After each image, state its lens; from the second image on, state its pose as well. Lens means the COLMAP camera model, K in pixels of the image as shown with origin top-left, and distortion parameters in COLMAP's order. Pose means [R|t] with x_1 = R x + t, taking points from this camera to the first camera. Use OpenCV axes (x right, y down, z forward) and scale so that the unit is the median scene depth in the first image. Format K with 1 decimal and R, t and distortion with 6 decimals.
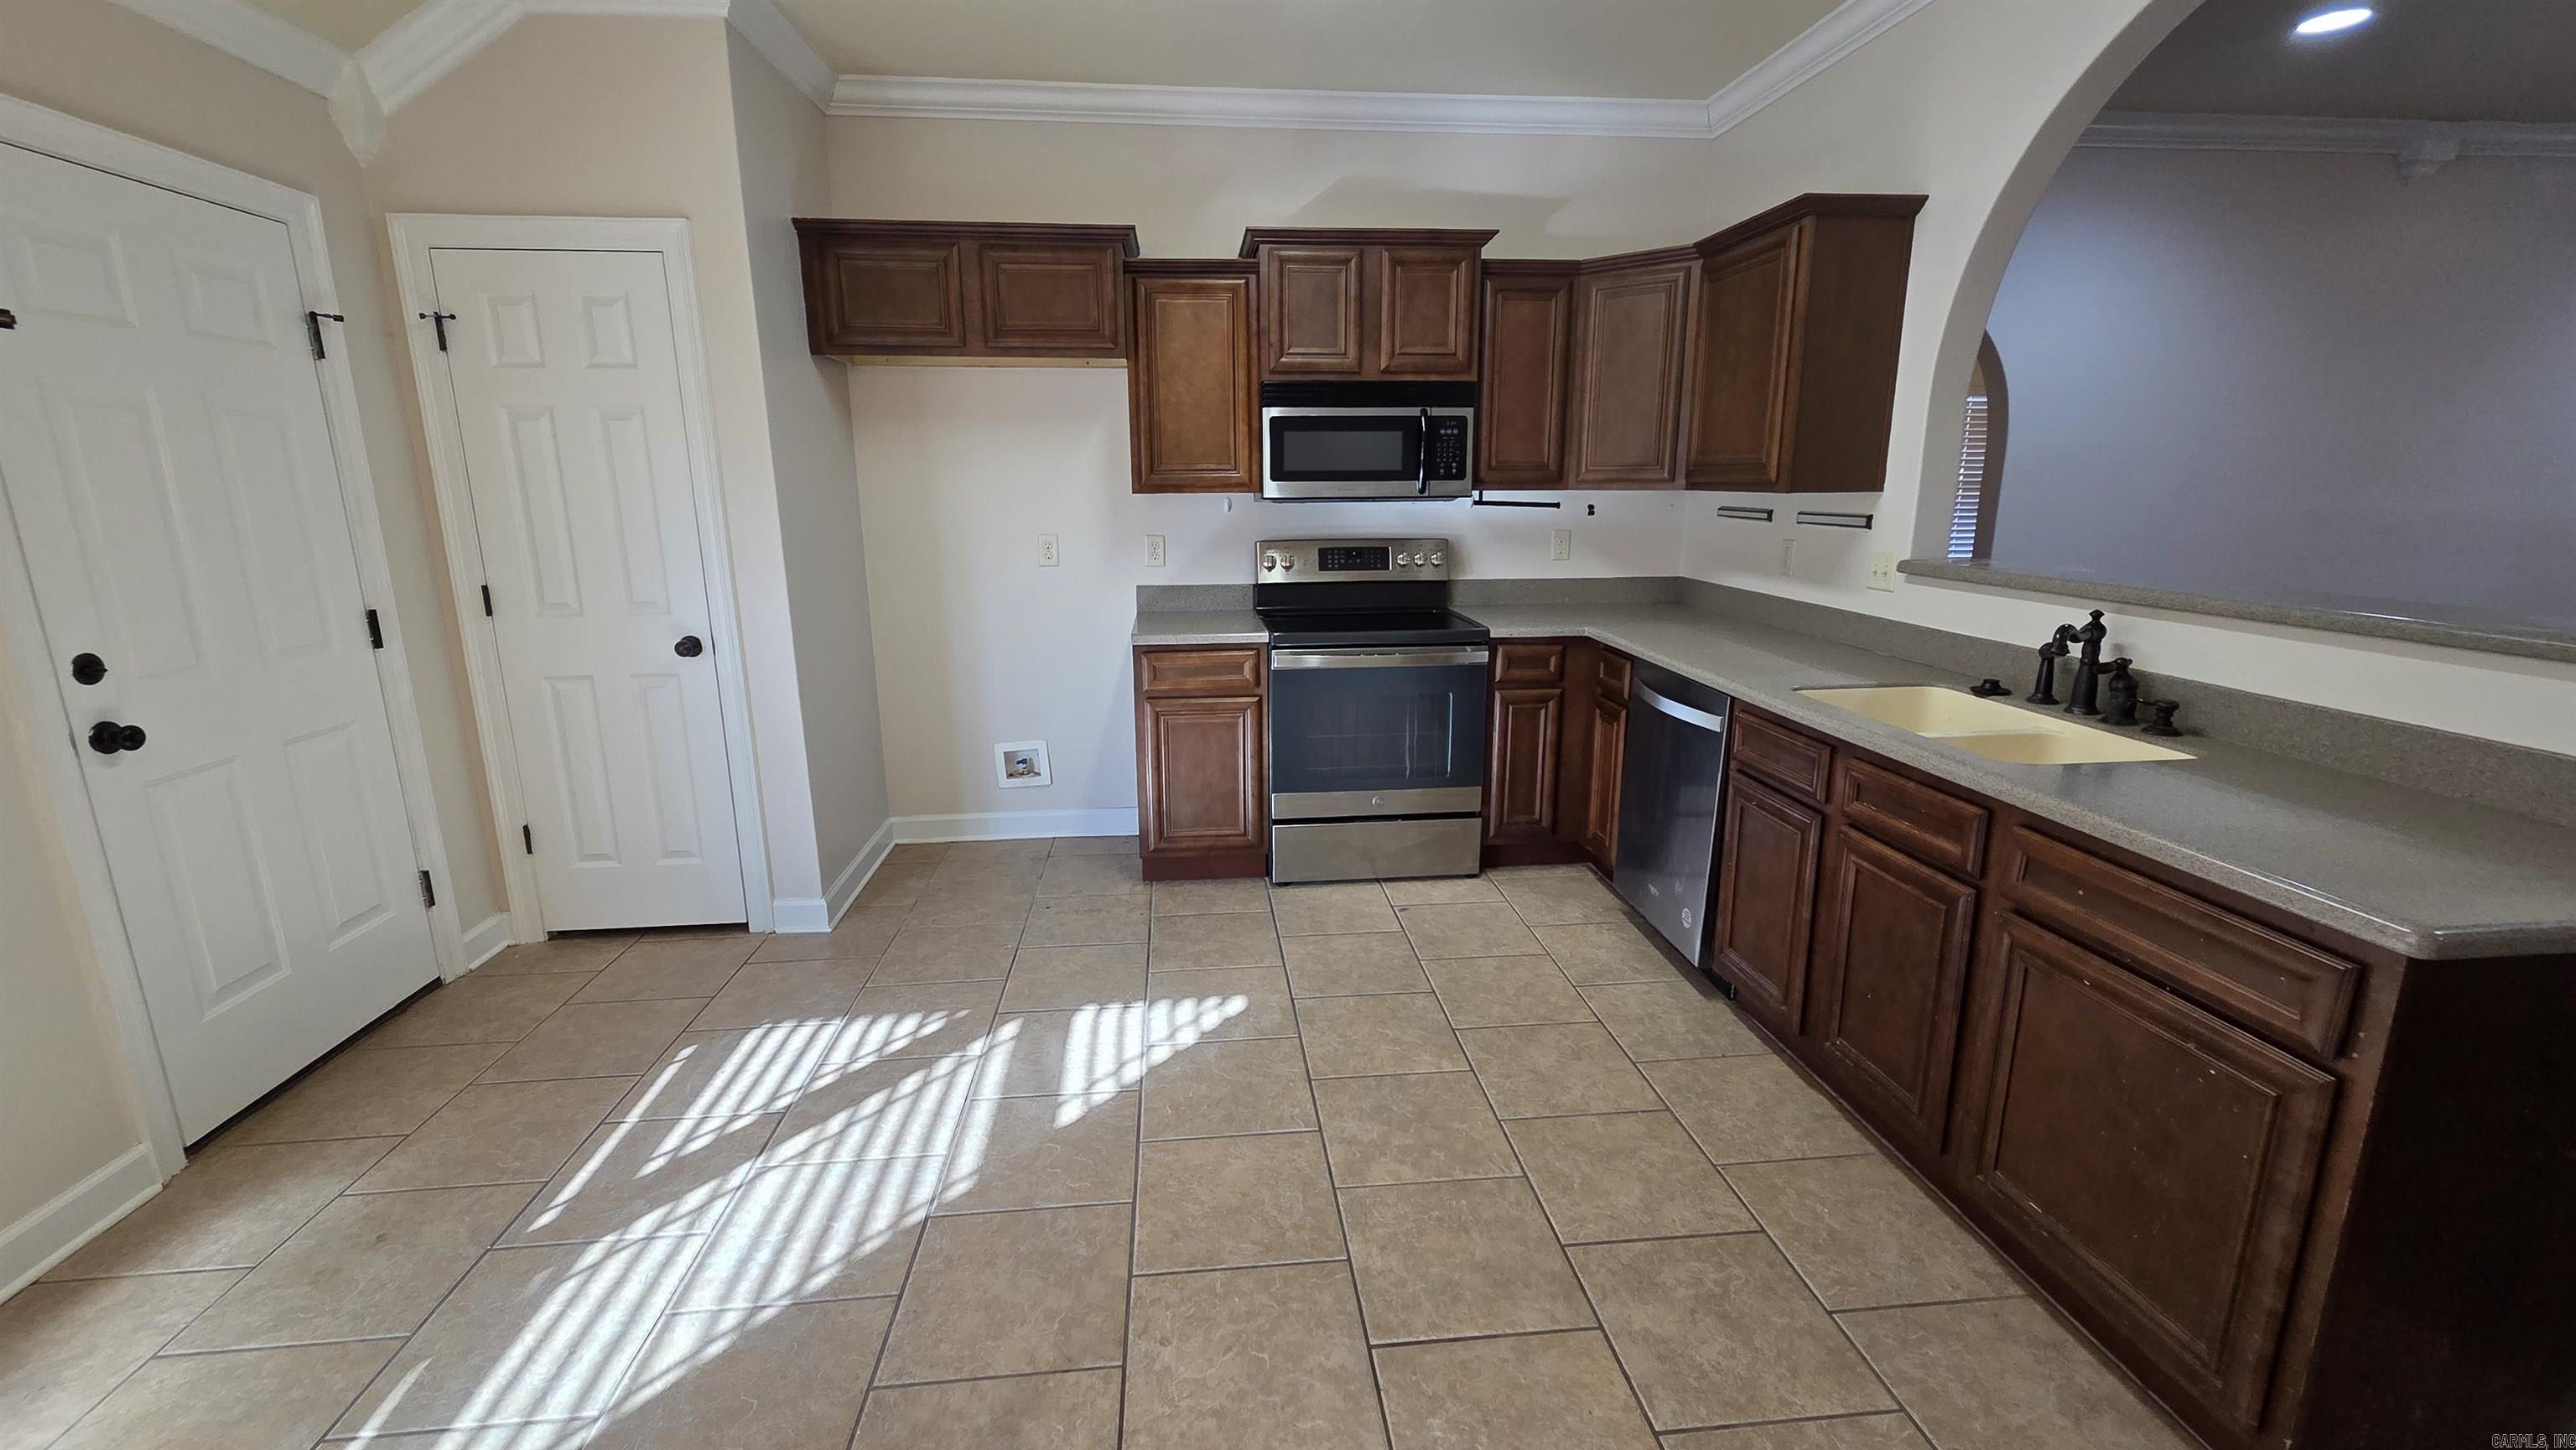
lens RADIAL K [[1050.4, 0, 1283.0], [0, 1050.4, 713.1], [0, 0, 1]] dist [0.001590, -0.000108]
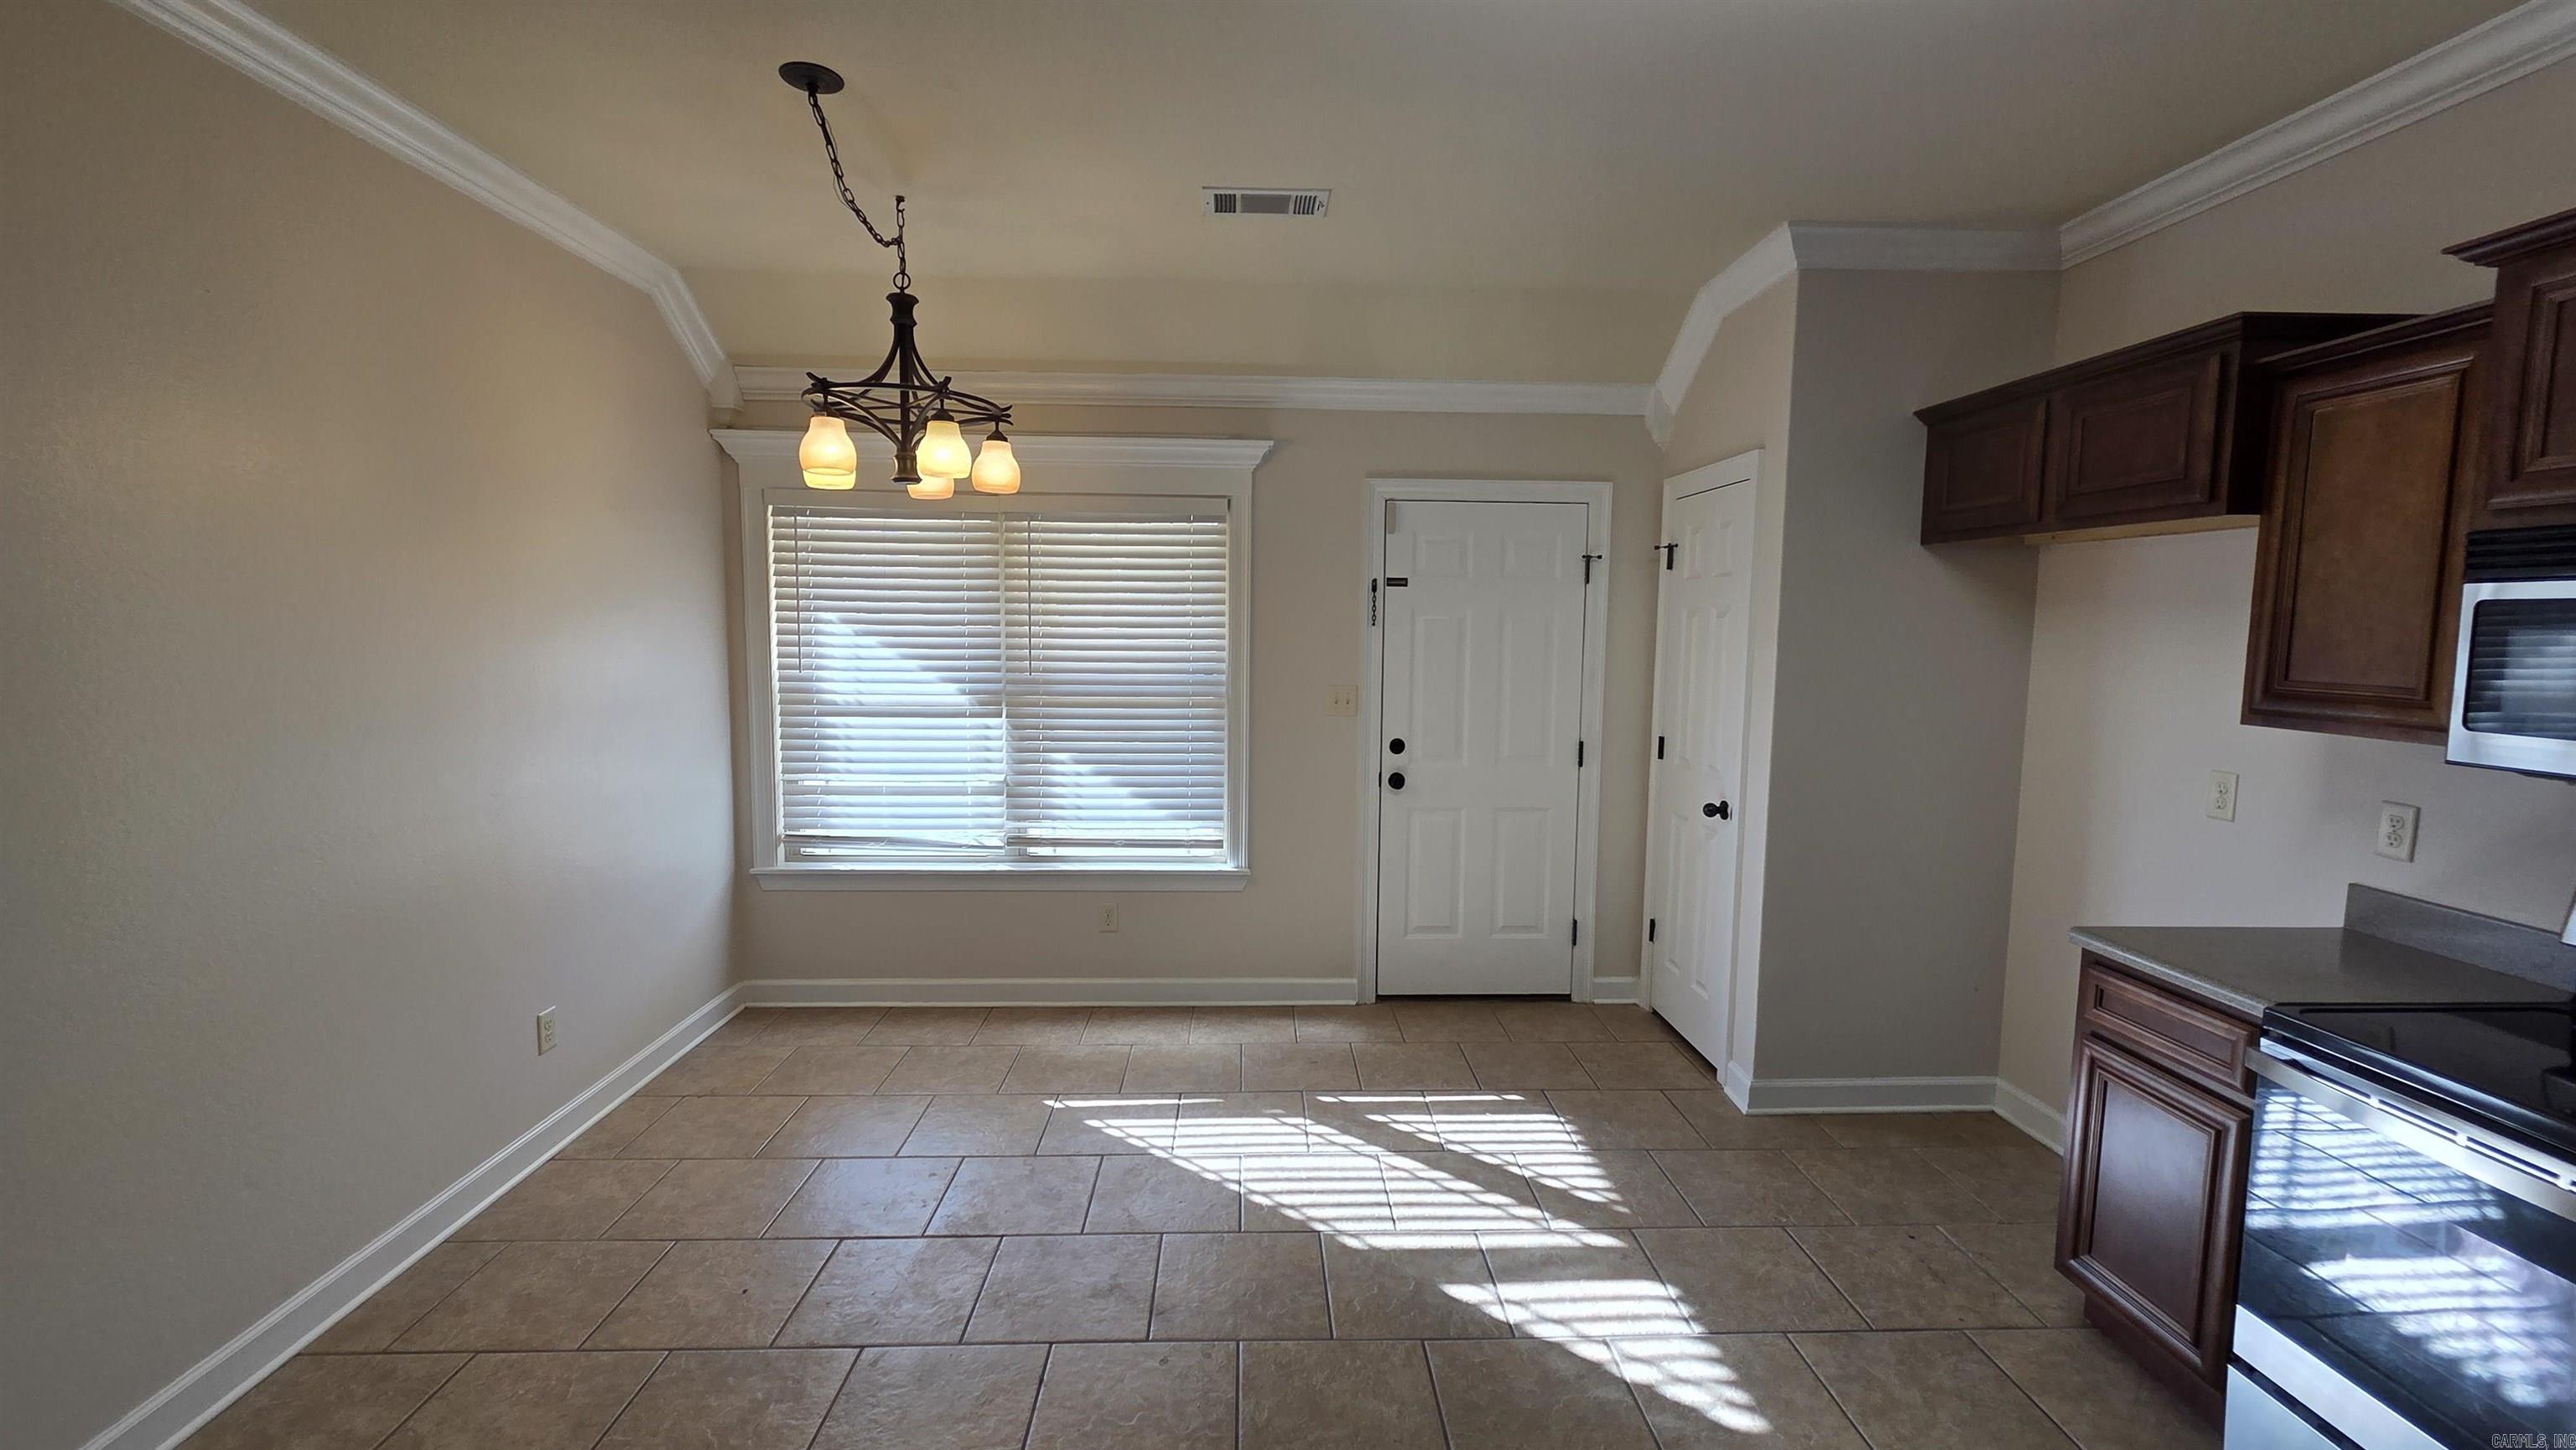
lens RADIAL K [[1050.4, 0, 1292.4], [0, 1050.4, 714.6], [0, 0, 1]] dist [0.001590, -0.000108]
pose [[-0.058162, 0.095735, -0.993706, 0.709924], [-0.229626, 0.967419, 0.106643, -0.216060], [0.971539, 0.234384, -0.034284, 0.681036]]
